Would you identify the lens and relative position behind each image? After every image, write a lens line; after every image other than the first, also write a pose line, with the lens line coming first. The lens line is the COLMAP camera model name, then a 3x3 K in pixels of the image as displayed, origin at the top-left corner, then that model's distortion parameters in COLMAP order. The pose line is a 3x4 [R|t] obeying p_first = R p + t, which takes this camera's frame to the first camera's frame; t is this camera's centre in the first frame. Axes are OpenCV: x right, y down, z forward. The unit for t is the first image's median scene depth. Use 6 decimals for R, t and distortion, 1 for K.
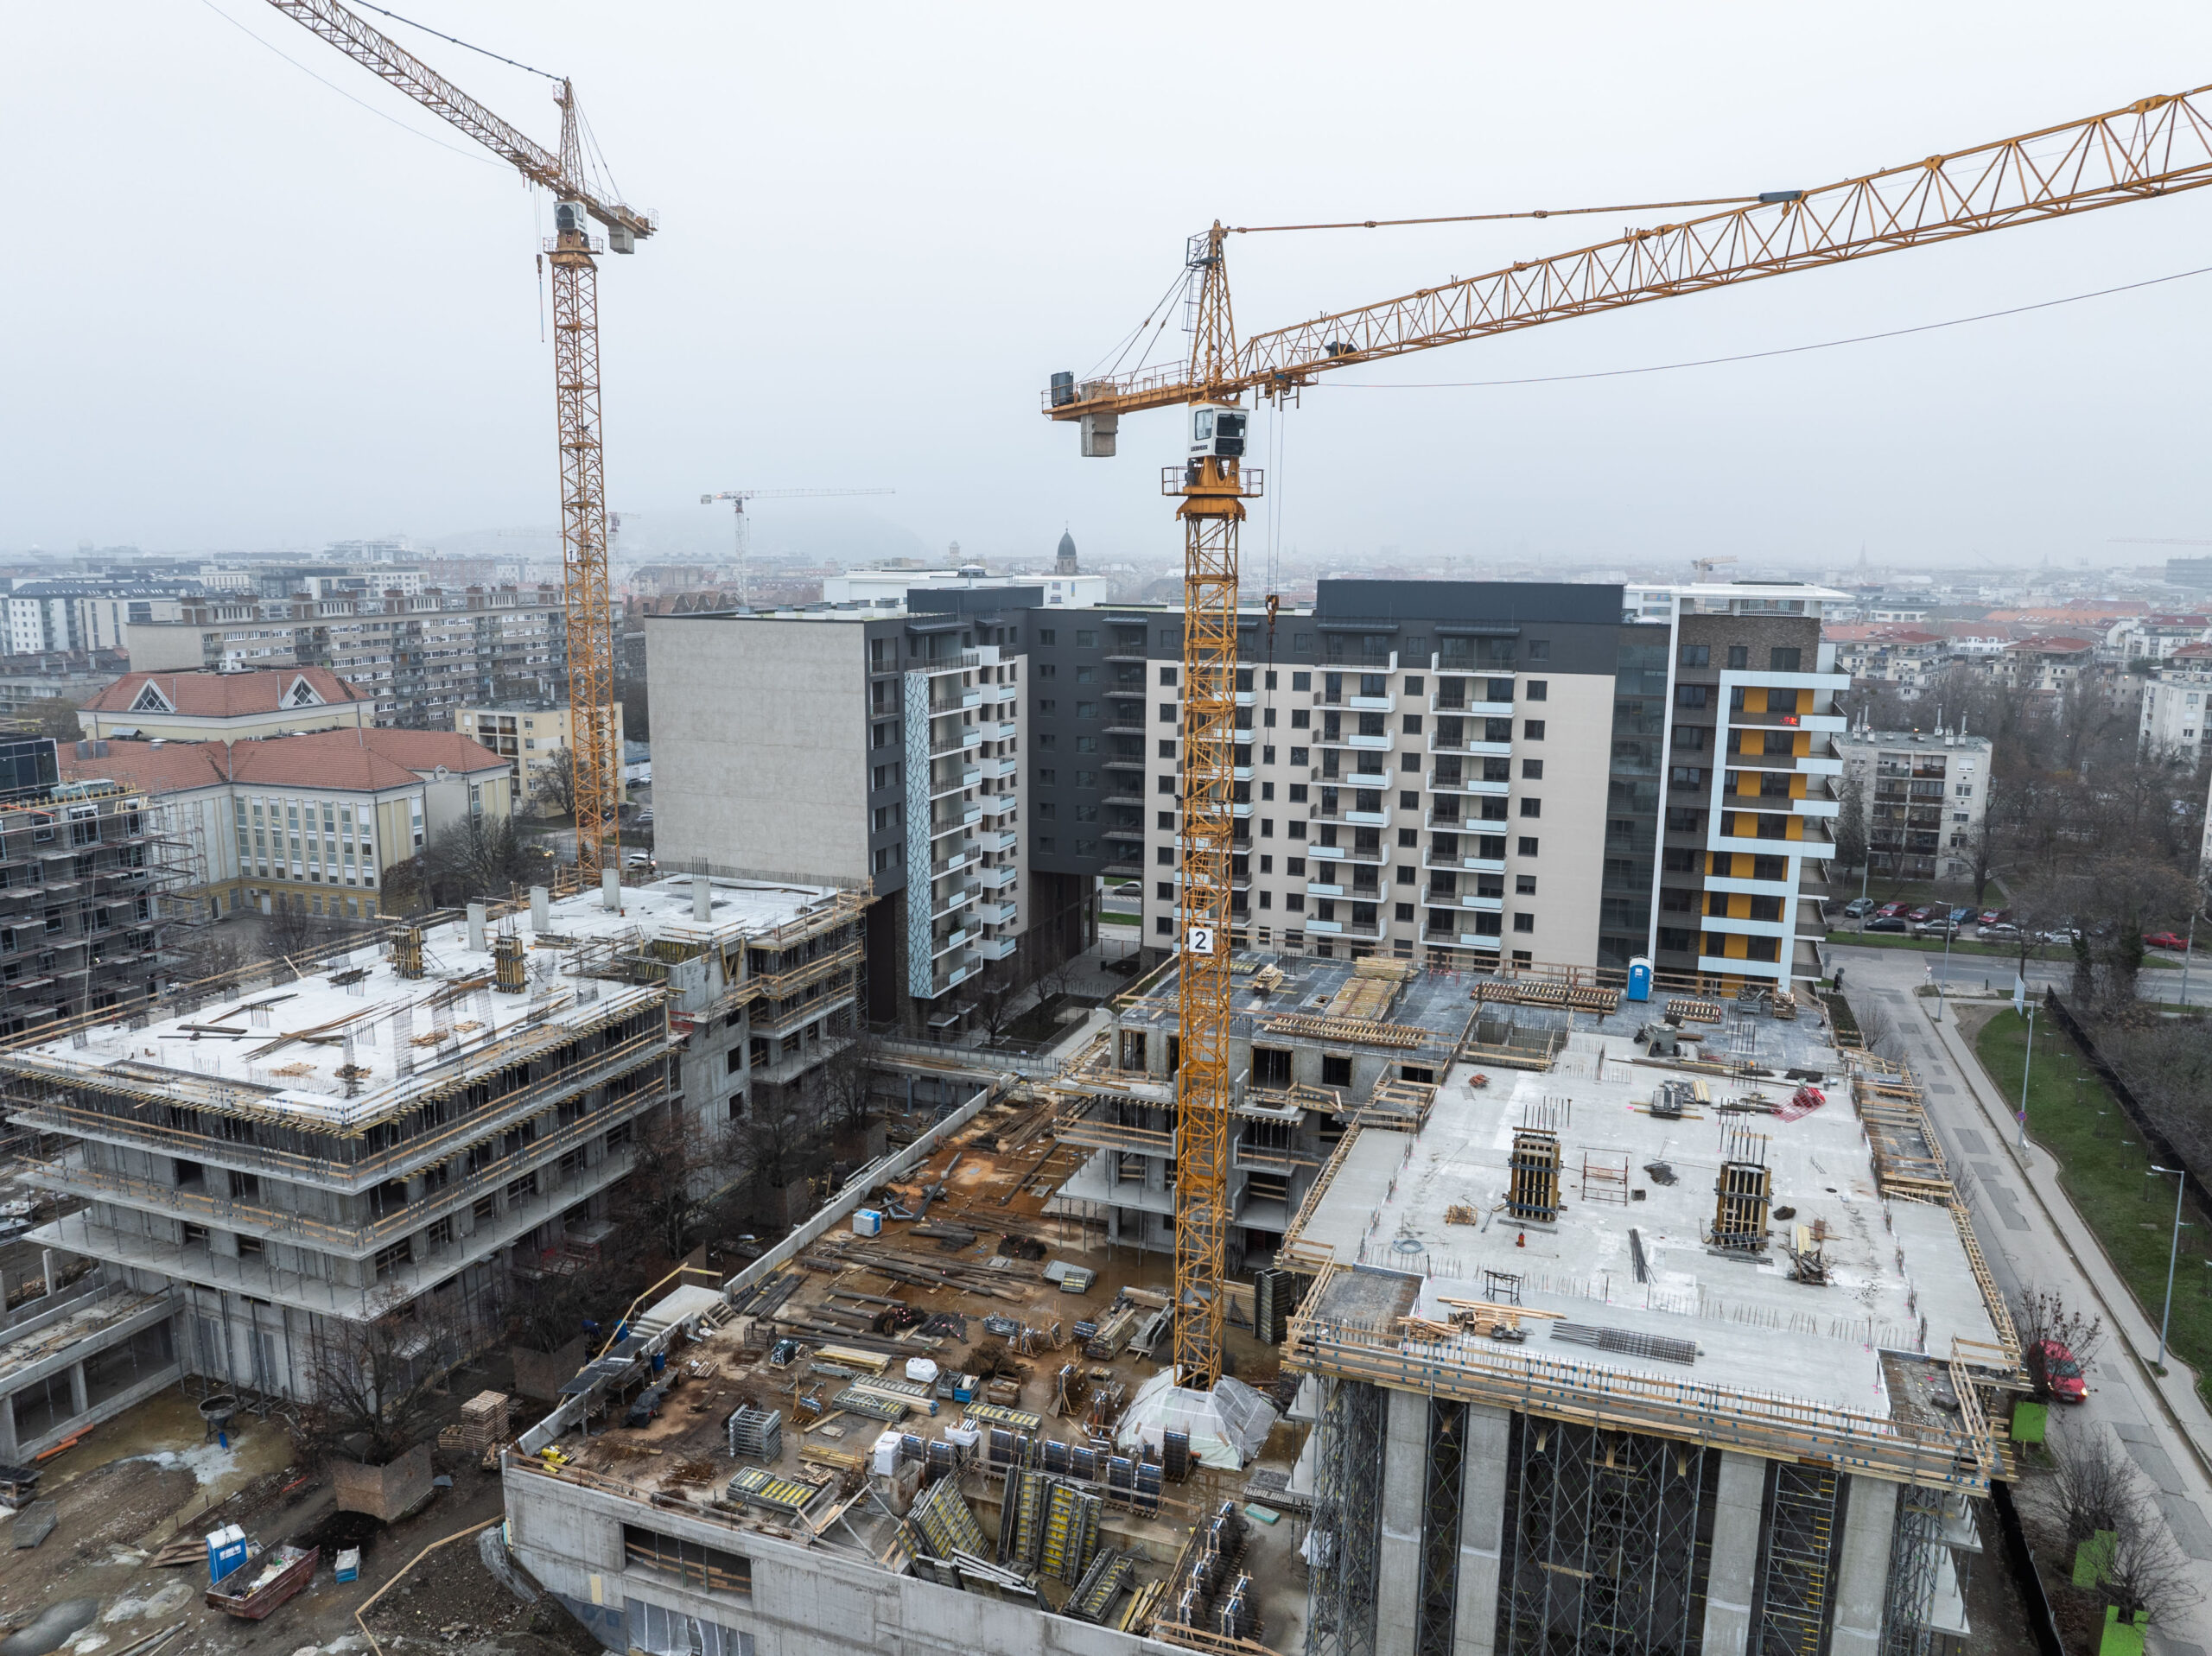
lens RADIAL K [[1552.5, 0, 1103.8], [0, 1552.5, 824.0], [0, 0, 1]] dist [-0.031941, -0.004468]
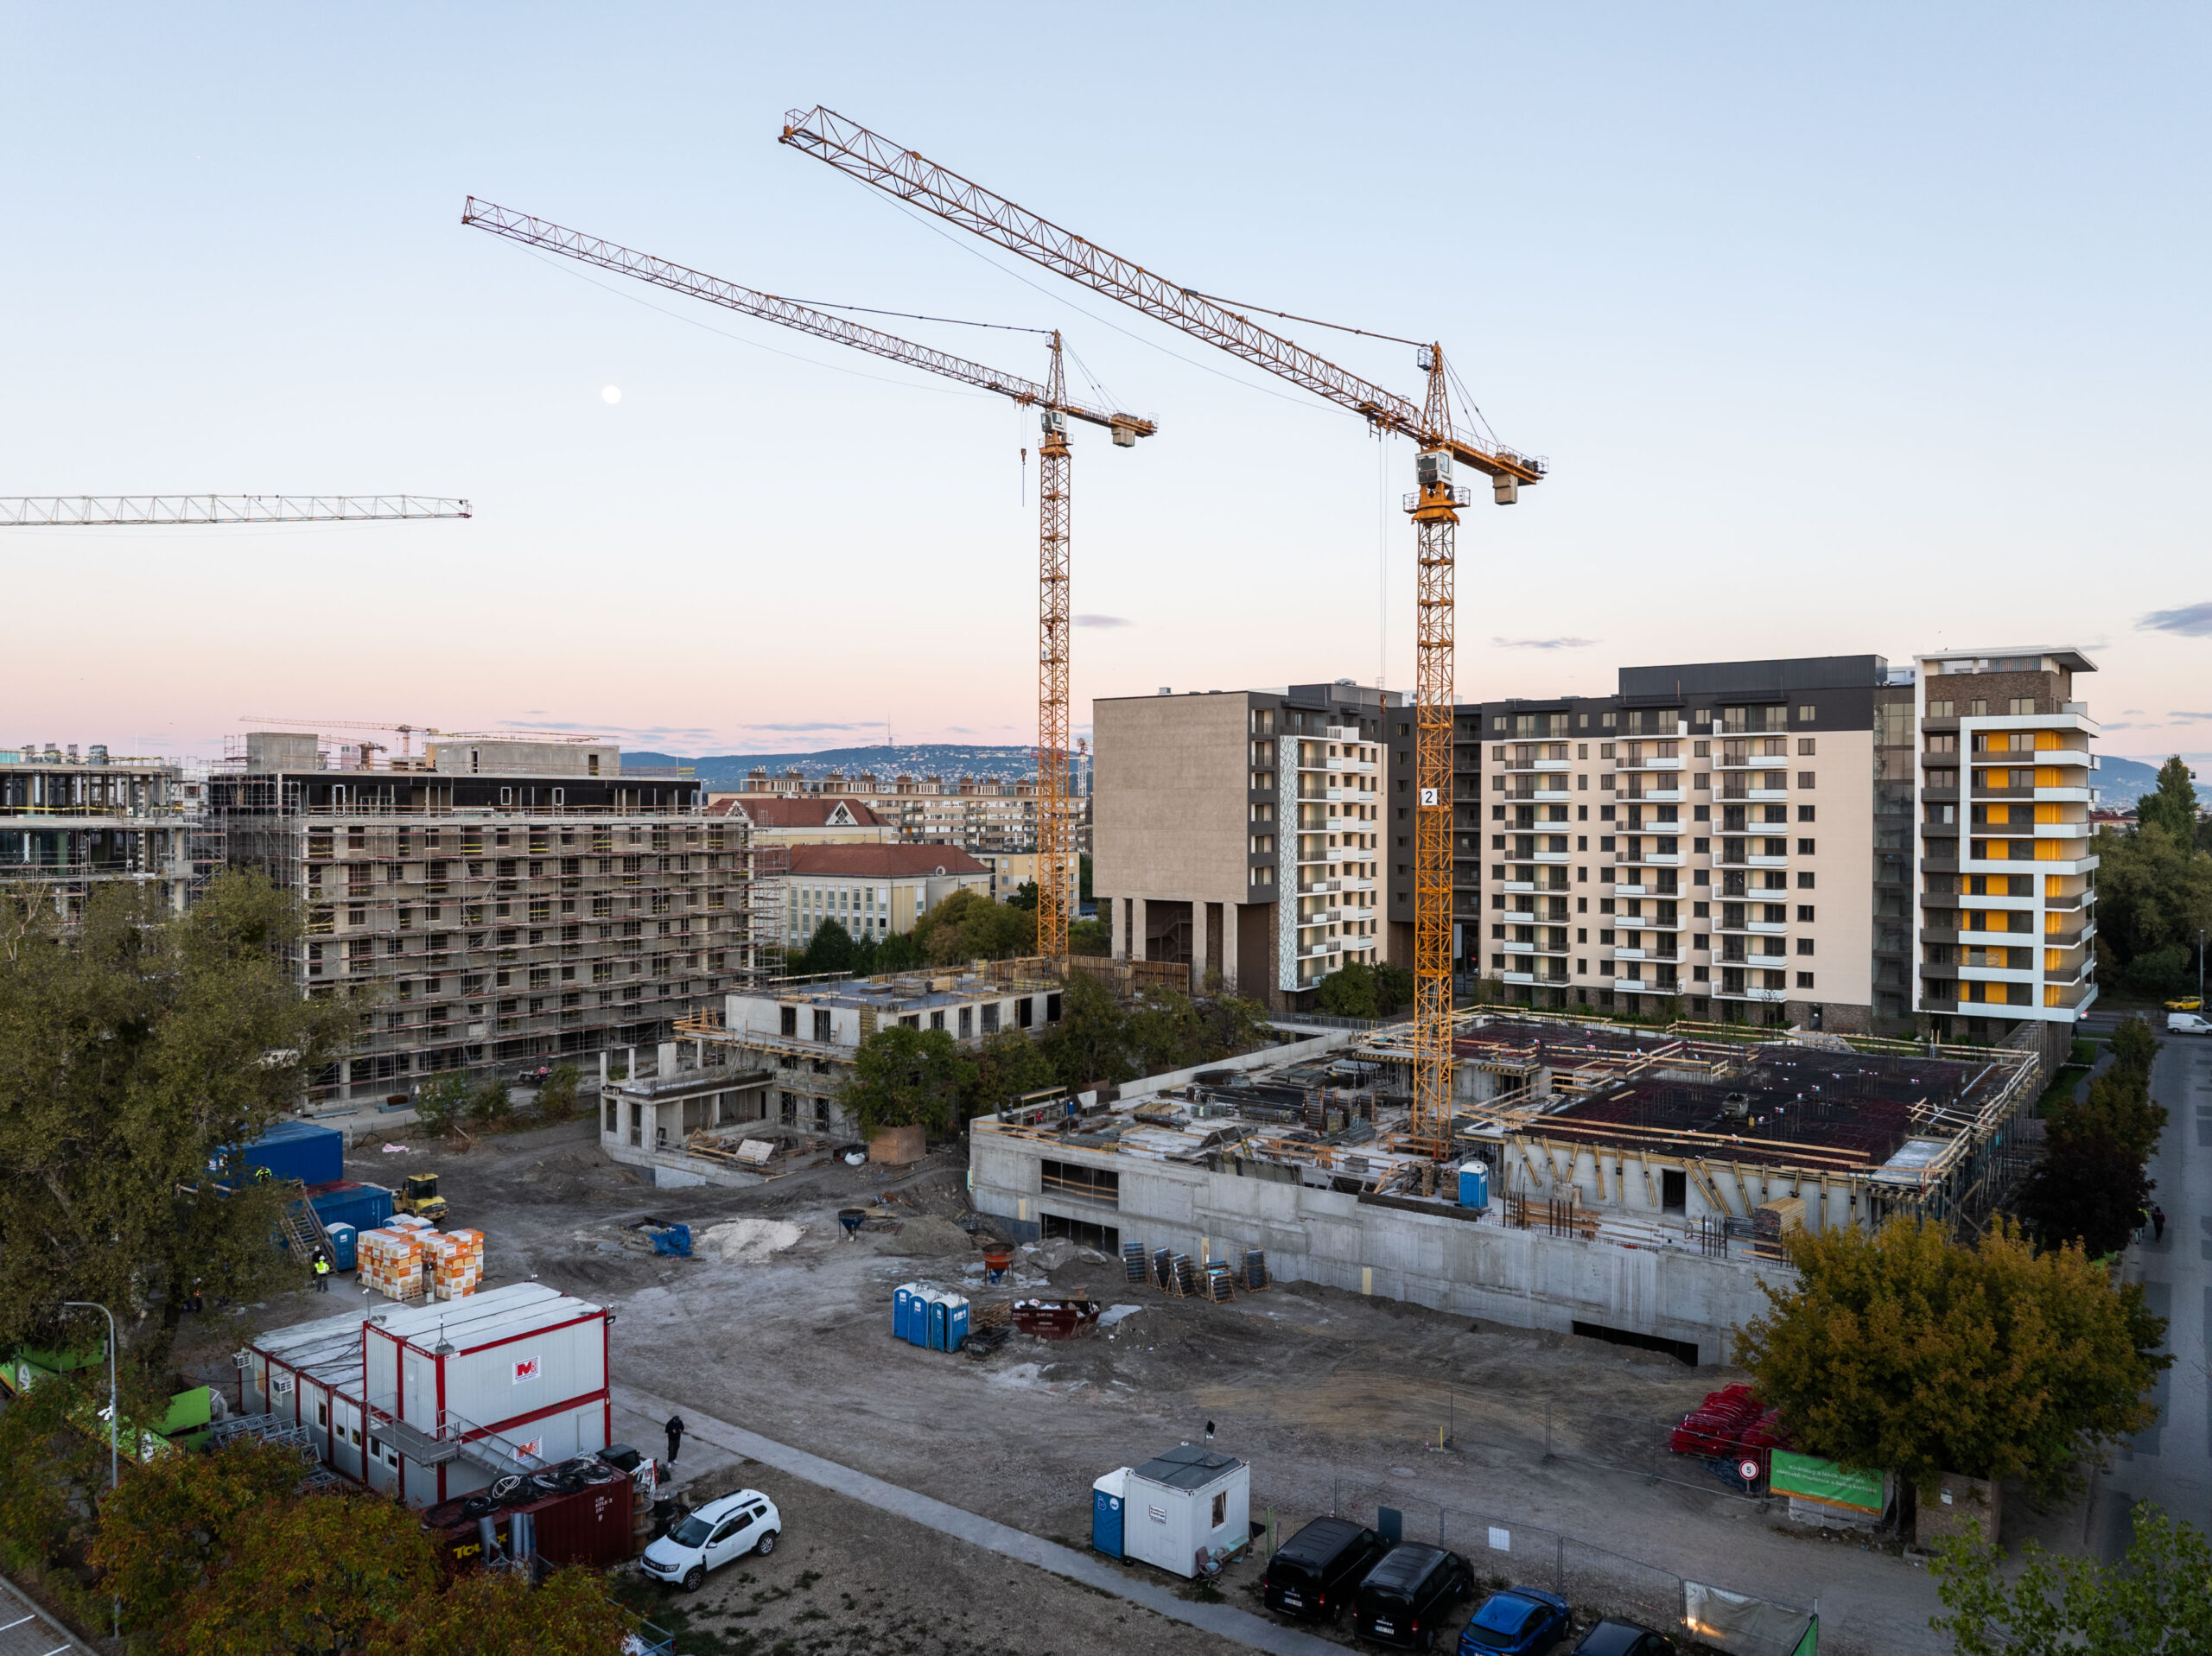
lens RADIAL K [[1552.5, 0, 1109.8], [0, 1552.5, 814.4], [0, 0, 1]] dist [-0.031941, -0.004468]
pose [[0.959255, -0.005745, -0.282483, 0.095511], [-0.043219, 0.985044, -0.166795, 0.178013], [0.279216, 0.172207, 0.944660, -0.251446]]
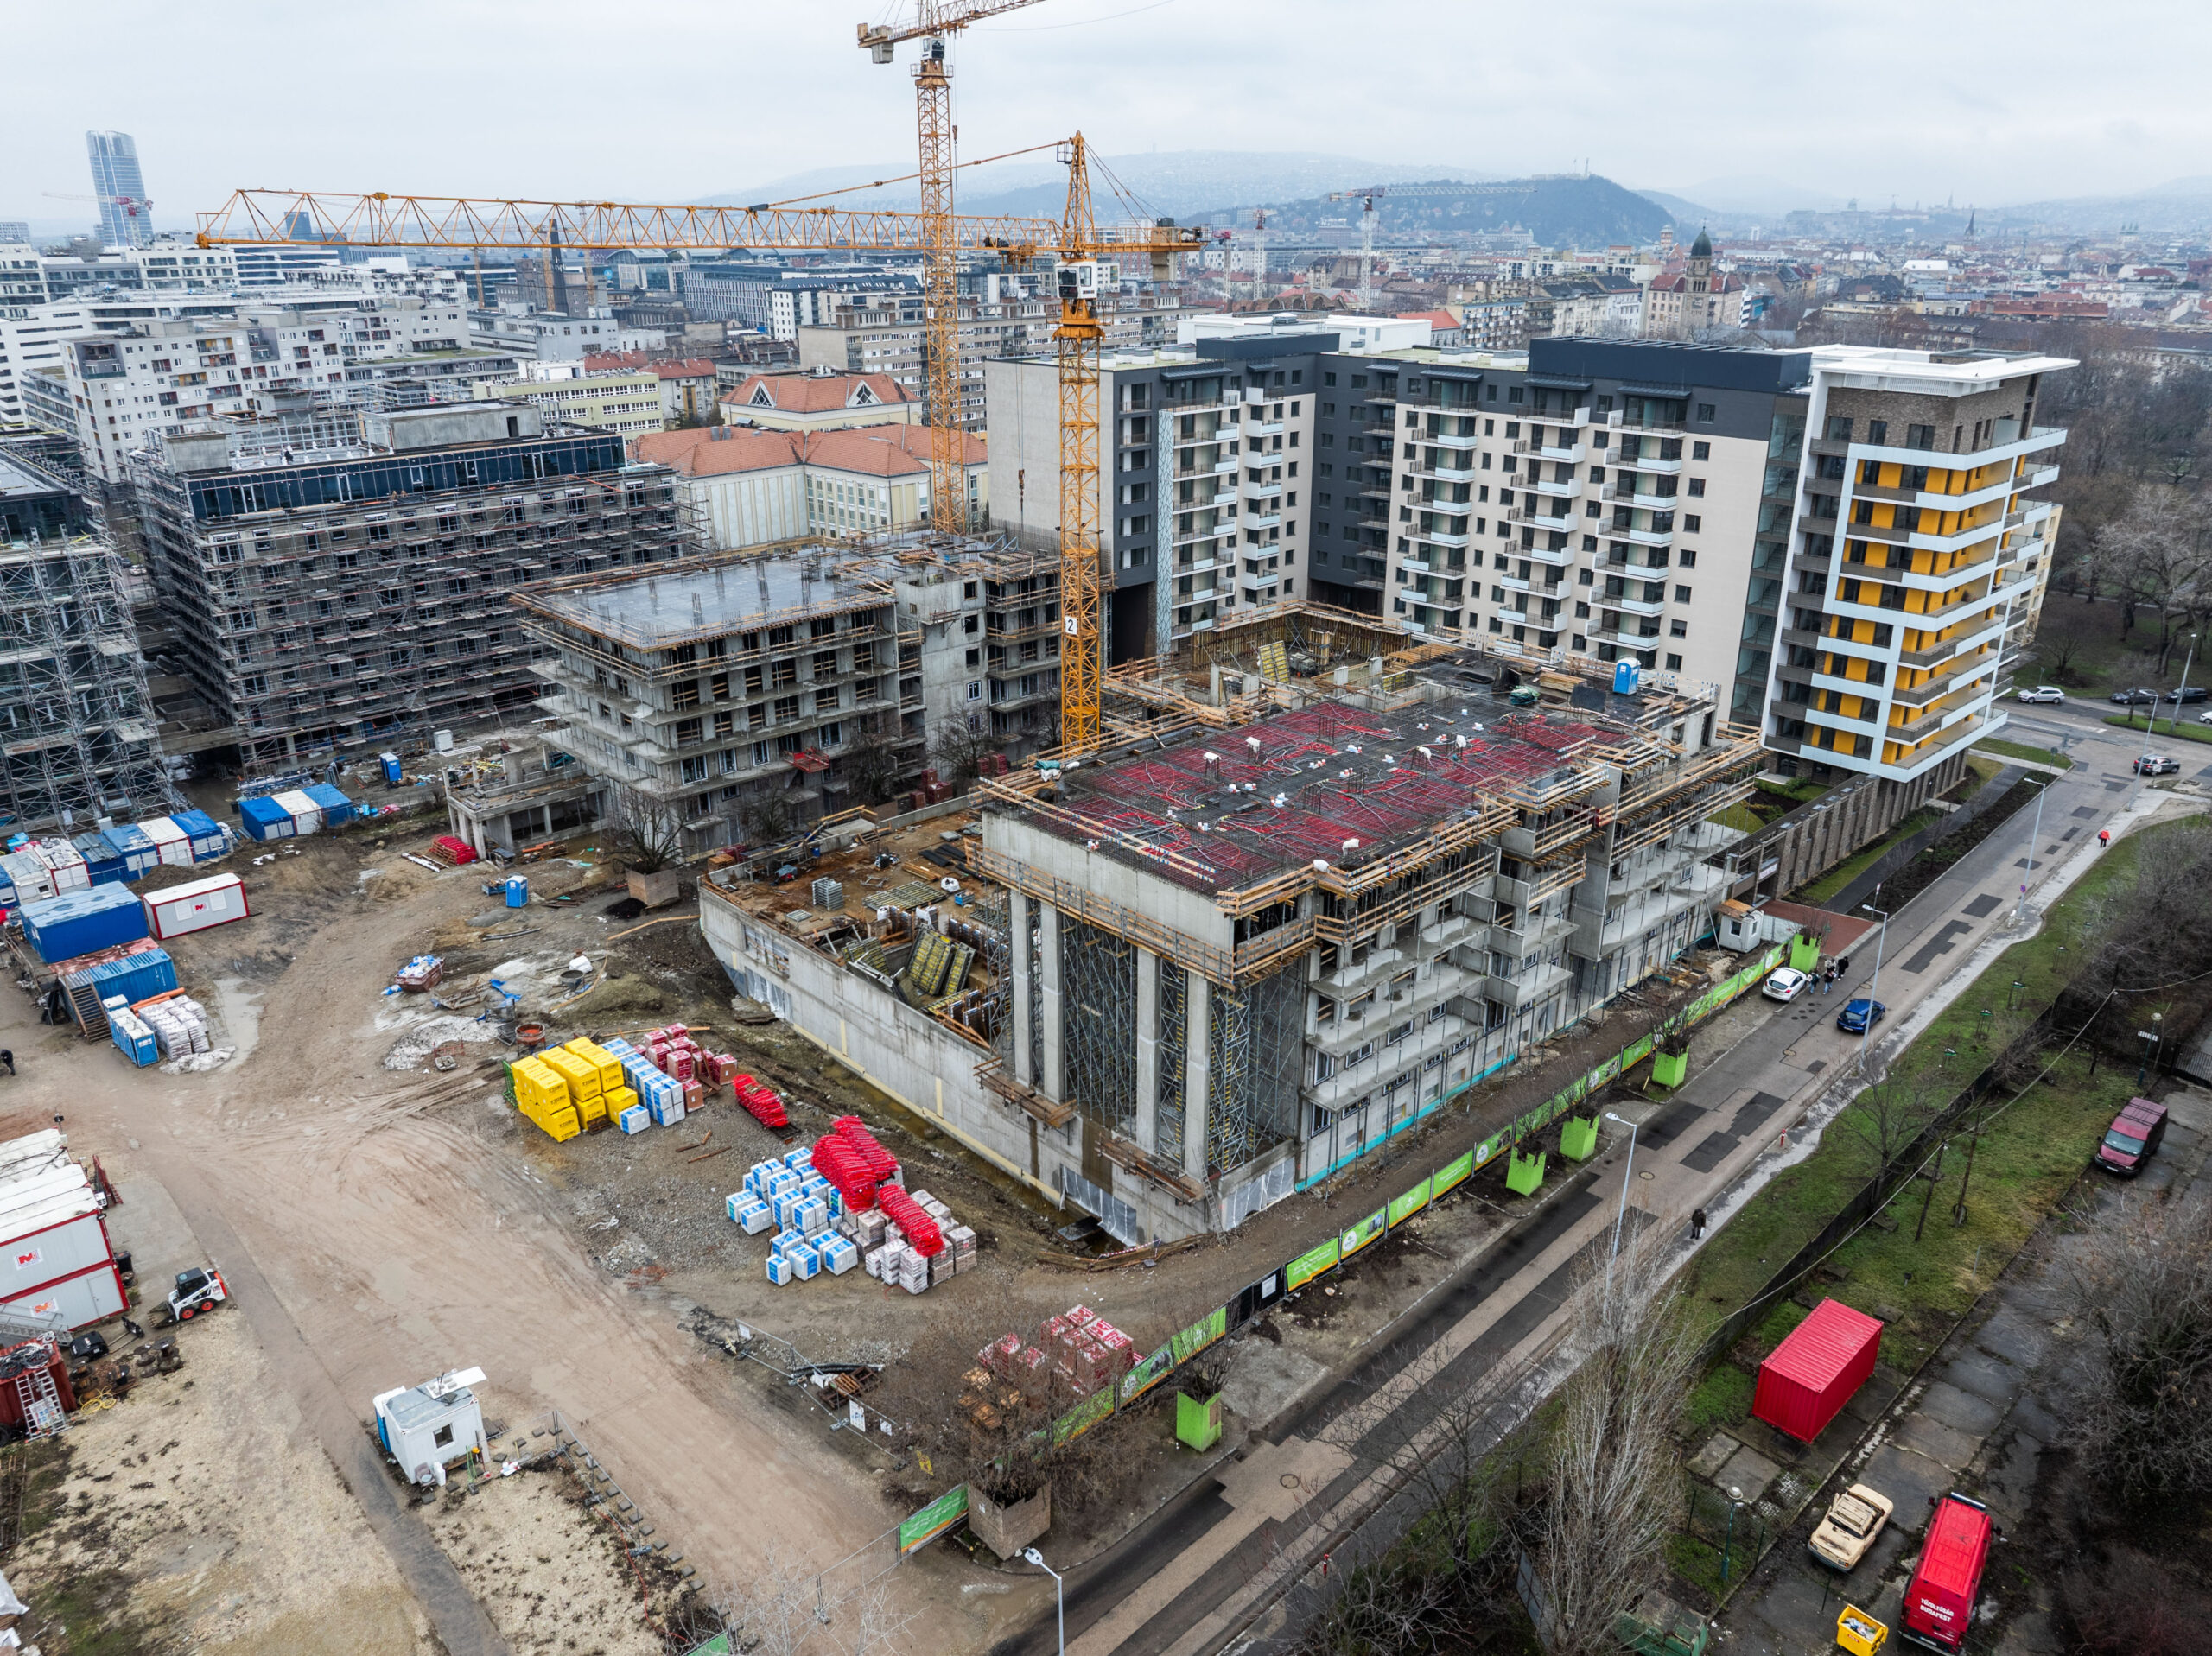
lens RADIAL K [[1552.5, 0, 1103.4], [0, 1552.5, 821.4], [0, 0, 1]] dist [-0.031941, -0.004468]
pose [[0.895236, 0.151622, -0.419002, 0.378262], [-0.067872, 0.975755, 0.208076, -0.027855], [0.440392, -0.157839, 0.883822, -0.178234]]
